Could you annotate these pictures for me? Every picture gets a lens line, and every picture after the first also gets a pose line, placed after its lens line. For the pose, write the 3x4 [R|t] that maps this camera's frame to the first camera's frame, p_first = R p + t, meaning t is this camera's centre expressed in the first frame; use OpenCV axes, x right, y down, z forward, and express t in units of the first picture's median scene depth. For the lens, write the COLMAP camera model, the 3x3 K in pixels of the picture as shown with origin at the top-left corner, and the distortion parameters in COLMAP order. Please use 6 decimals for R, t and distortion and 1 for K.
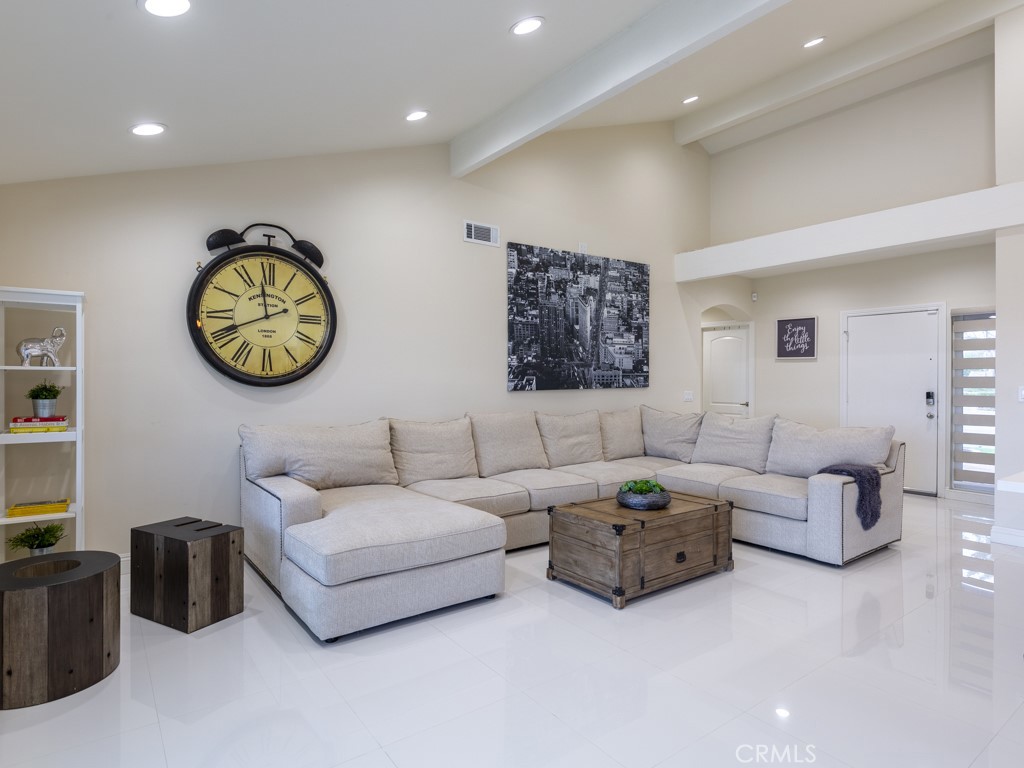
lens RADIAL K [[570.5, 0, 508.9], [0, 570.5, 387.4], [0, 0, 1]] dist [-0.005615, 0.002934]
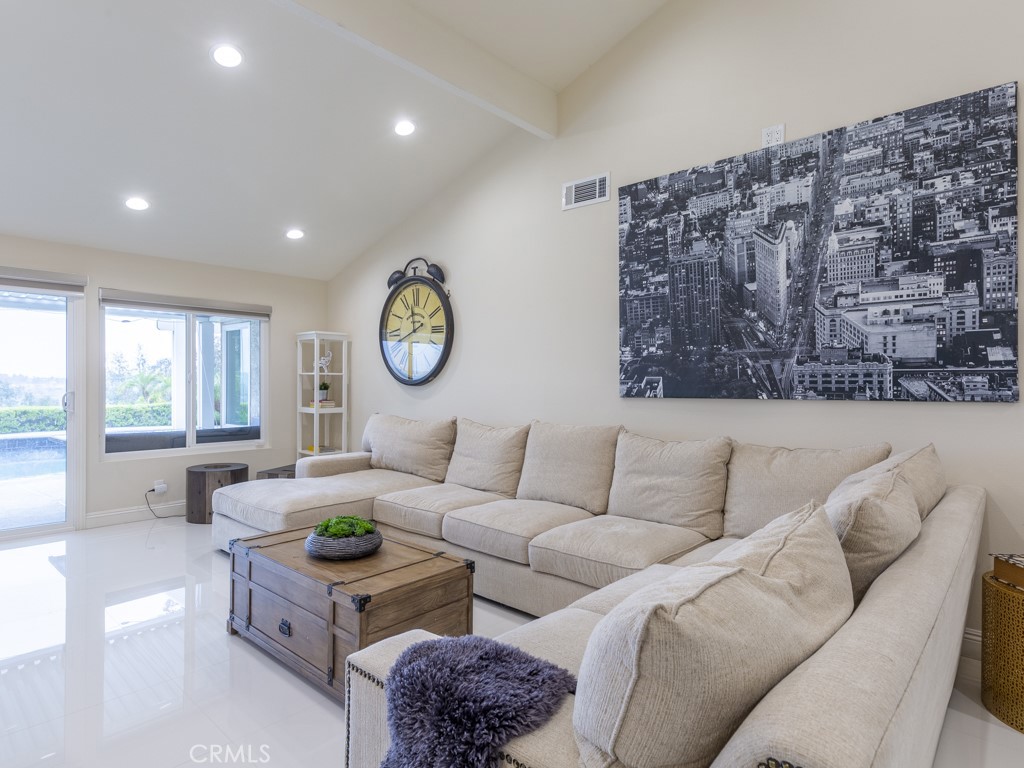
lens RADIAL K [[570.5, 0, 508.9], [0, 570.5, 387.4], [0, 0, 1]] dist [-0.005615, 0.002934]
pose [[0.202062, 0.008579, -0.979335, 0.640759], [-0.022774, 0.999732, 0.004059, -0.005359], [0.979108, 0.021483, 0.202203, 0.693029]]
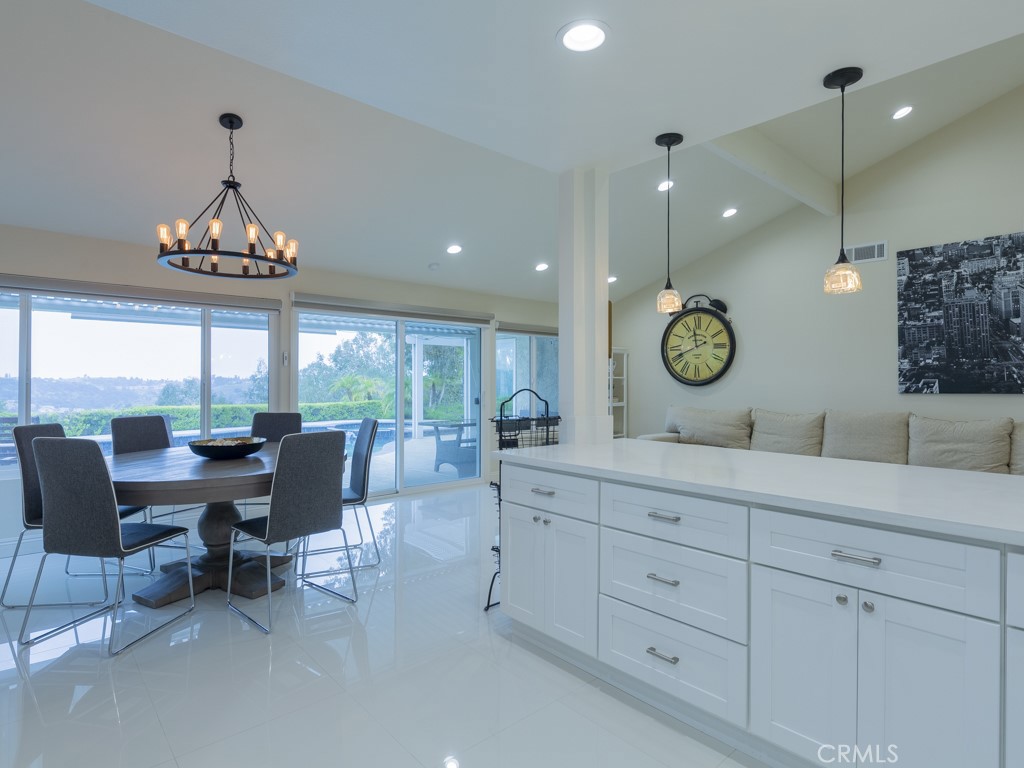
lens RADIAL K [[544.0, 0, 508.4], [0, 544.0, 383.4], [0, 0, 1]] dist [-0.001598, -0.001436]
pose [[0.092330, 0.000849, -0.995728, 0.890870], [-0.018387, 0.999831, -0.000852, 0.002050], [0.995559, 0.018387, 0.092330, 0.186466]]
